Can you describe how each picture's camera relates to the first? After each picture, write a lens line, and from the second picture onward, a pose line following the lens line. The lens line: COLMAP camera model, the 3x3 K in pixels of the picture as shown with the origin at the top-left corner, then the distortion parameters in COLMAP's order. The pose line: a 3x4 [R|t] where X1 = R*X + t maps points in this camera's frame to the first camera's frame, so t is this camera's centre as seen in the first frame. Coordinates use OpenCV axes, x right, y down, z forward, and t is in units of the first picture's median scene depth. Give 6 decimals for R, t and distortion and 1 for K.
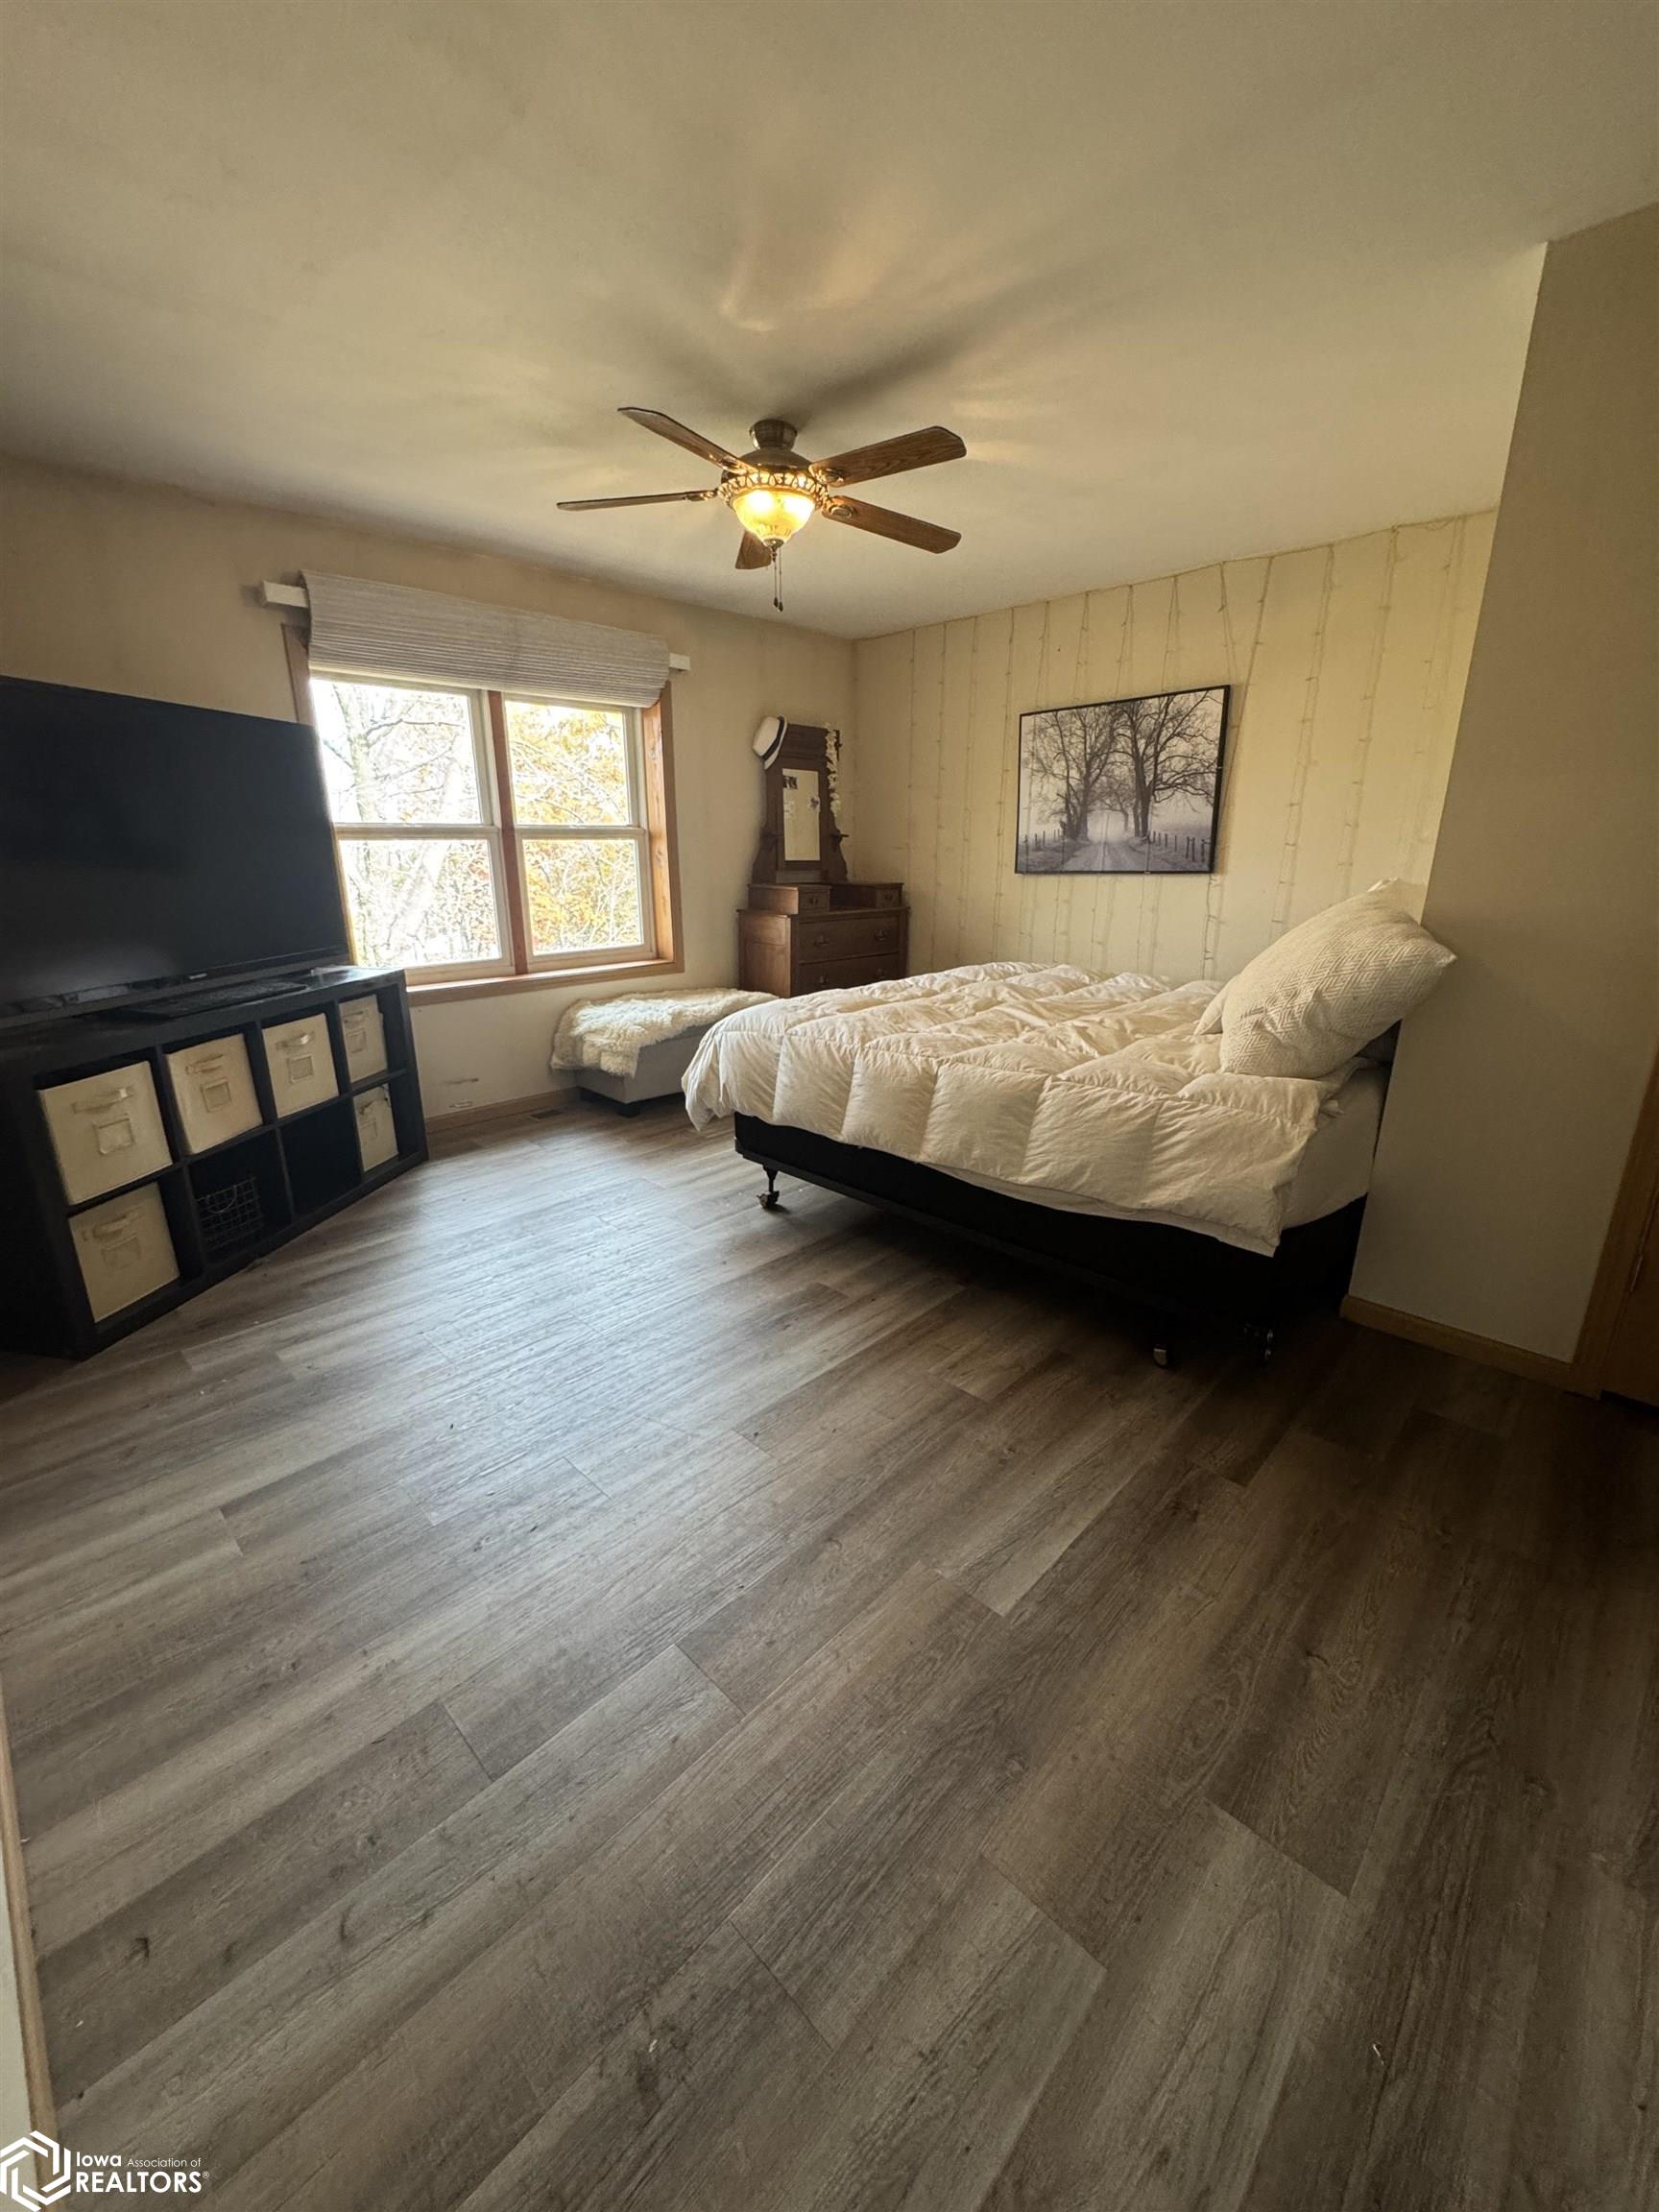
lens RADIAL K [[884.2, 0, 829.2], [0, 884.2, 1104.2], [0, 0, 1]] dist [-0.001405, 0.000152]
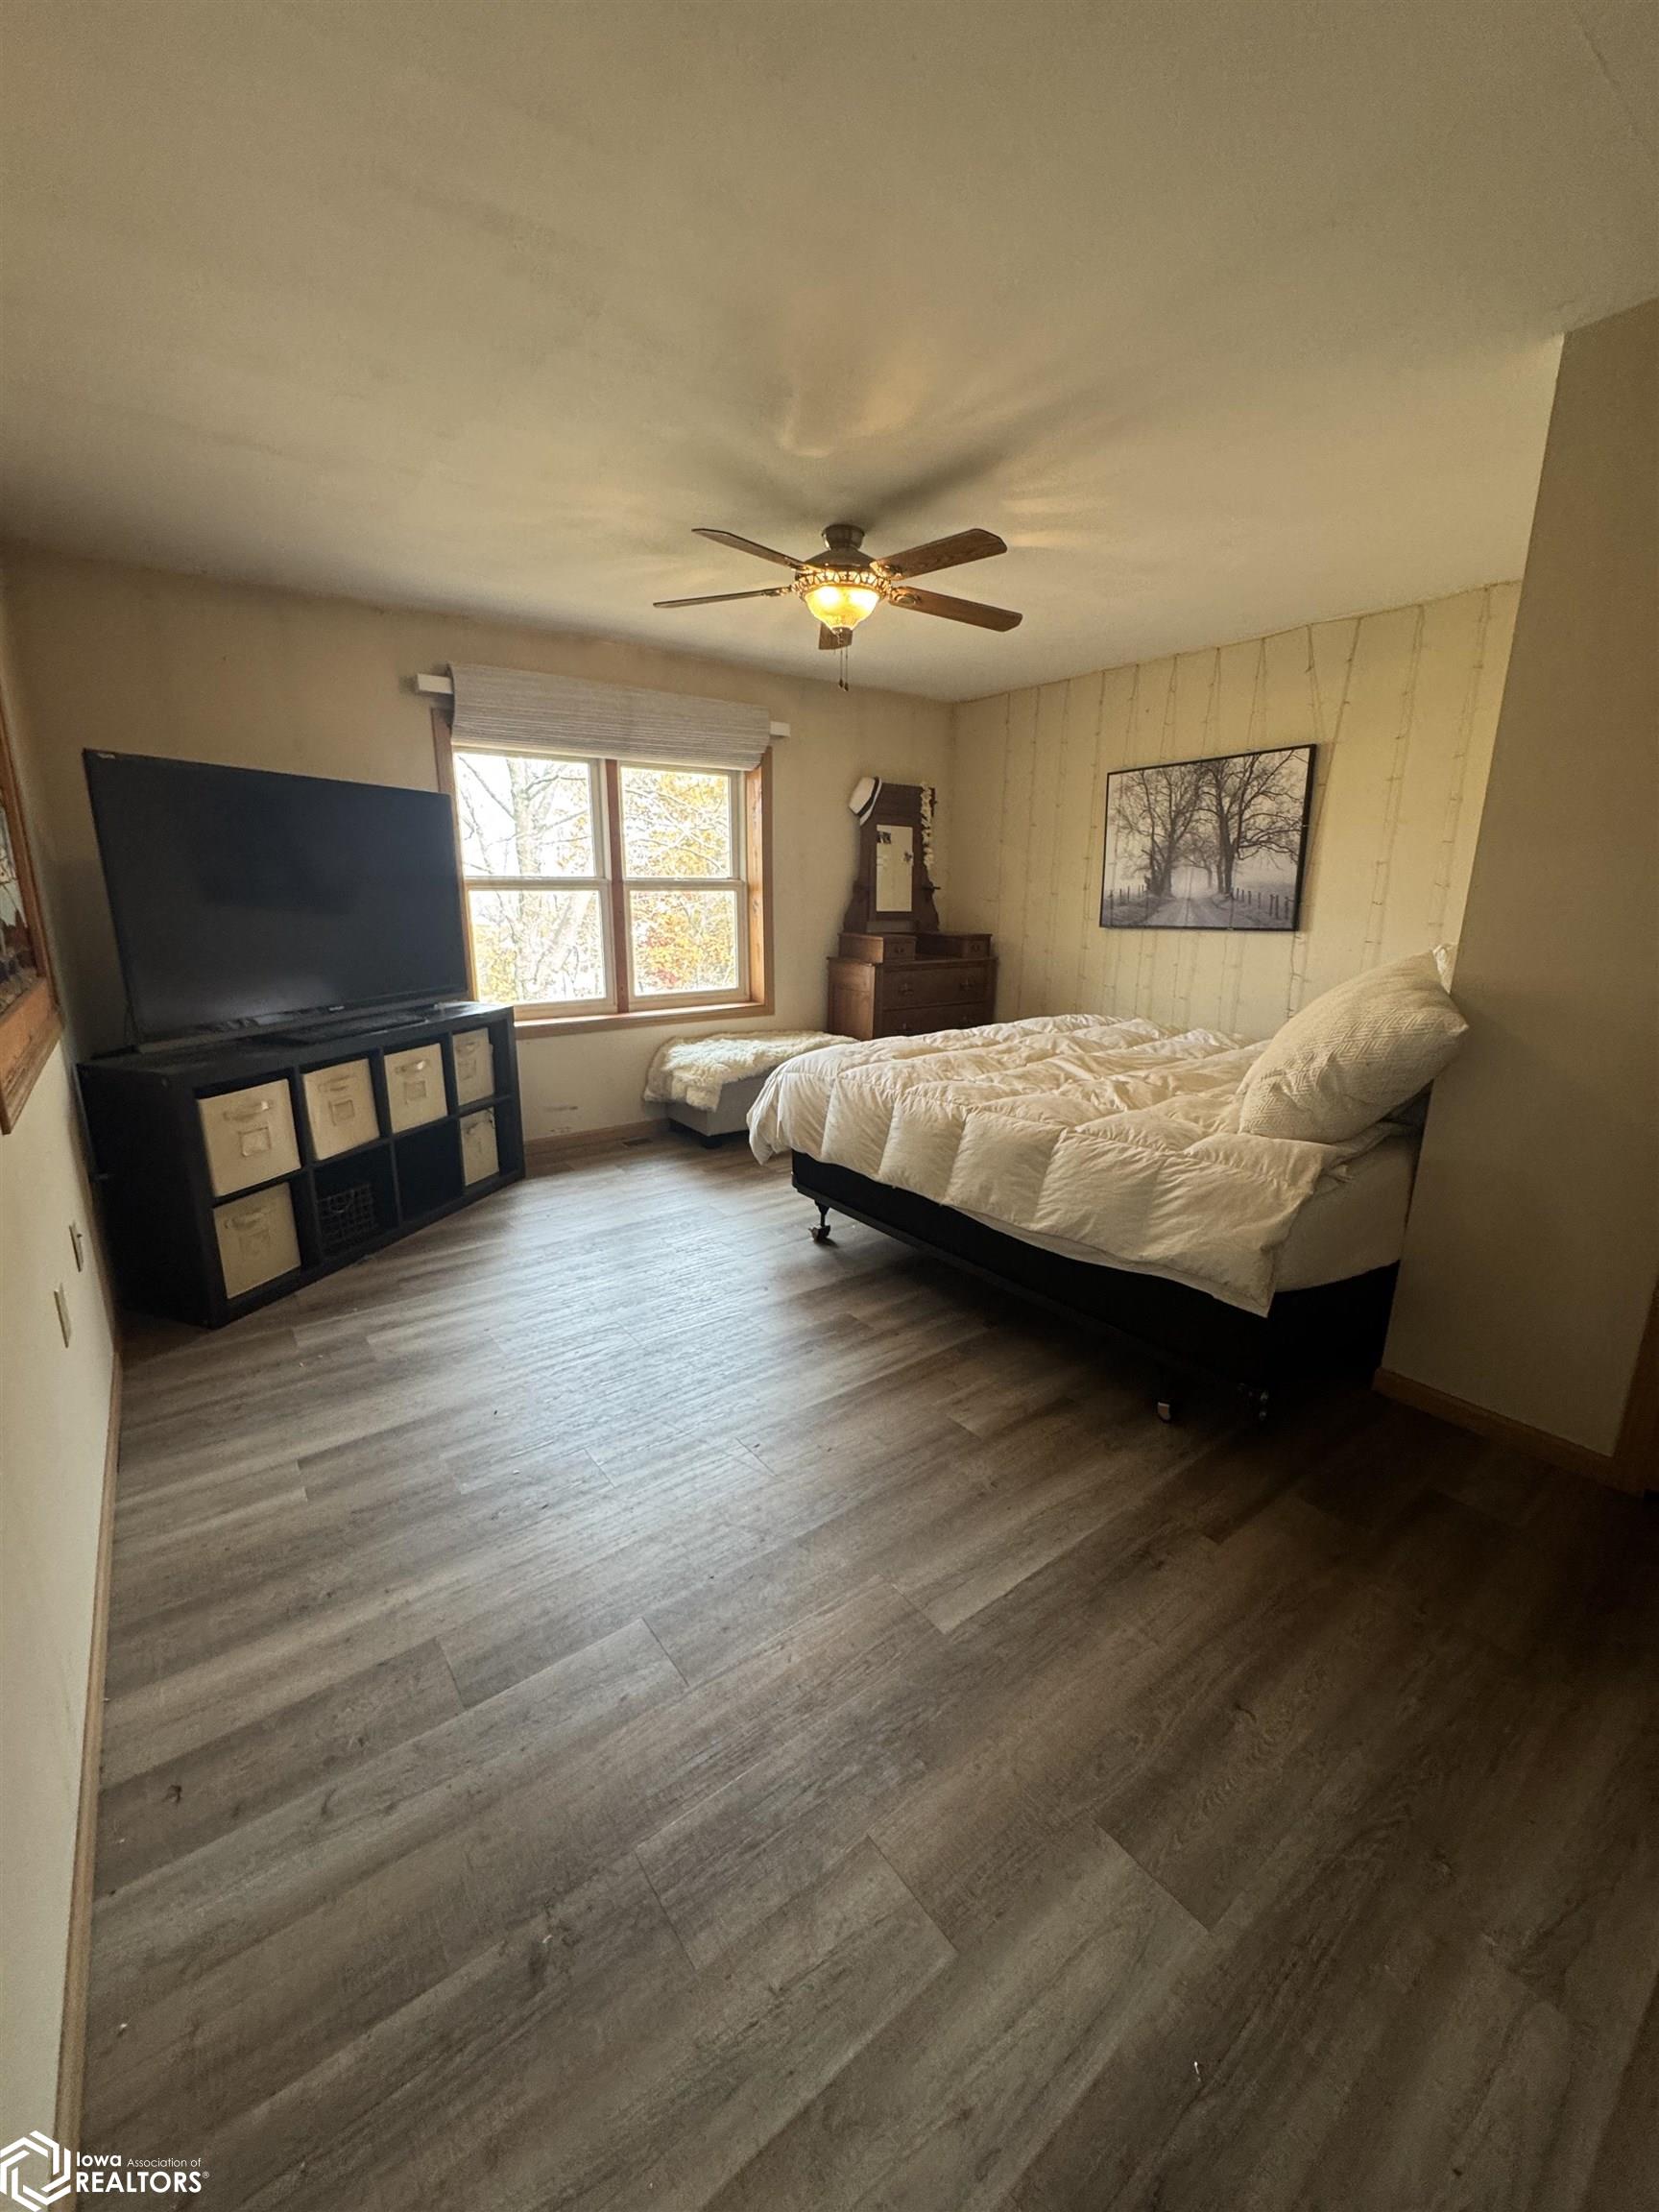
lens RADIAL K [[884.2, 0, 829.7], [0, 884.2, 1103.6], [0, 0, 1]] dist [-0.001405, 0.000152]
pose [[0.988526, 0.043349, -0.144699, 0.141900], [-0.050045, 0.997823, -0.042961, -0.002066], [0.142522, 0.049710, 0.988543, -0.075985]]
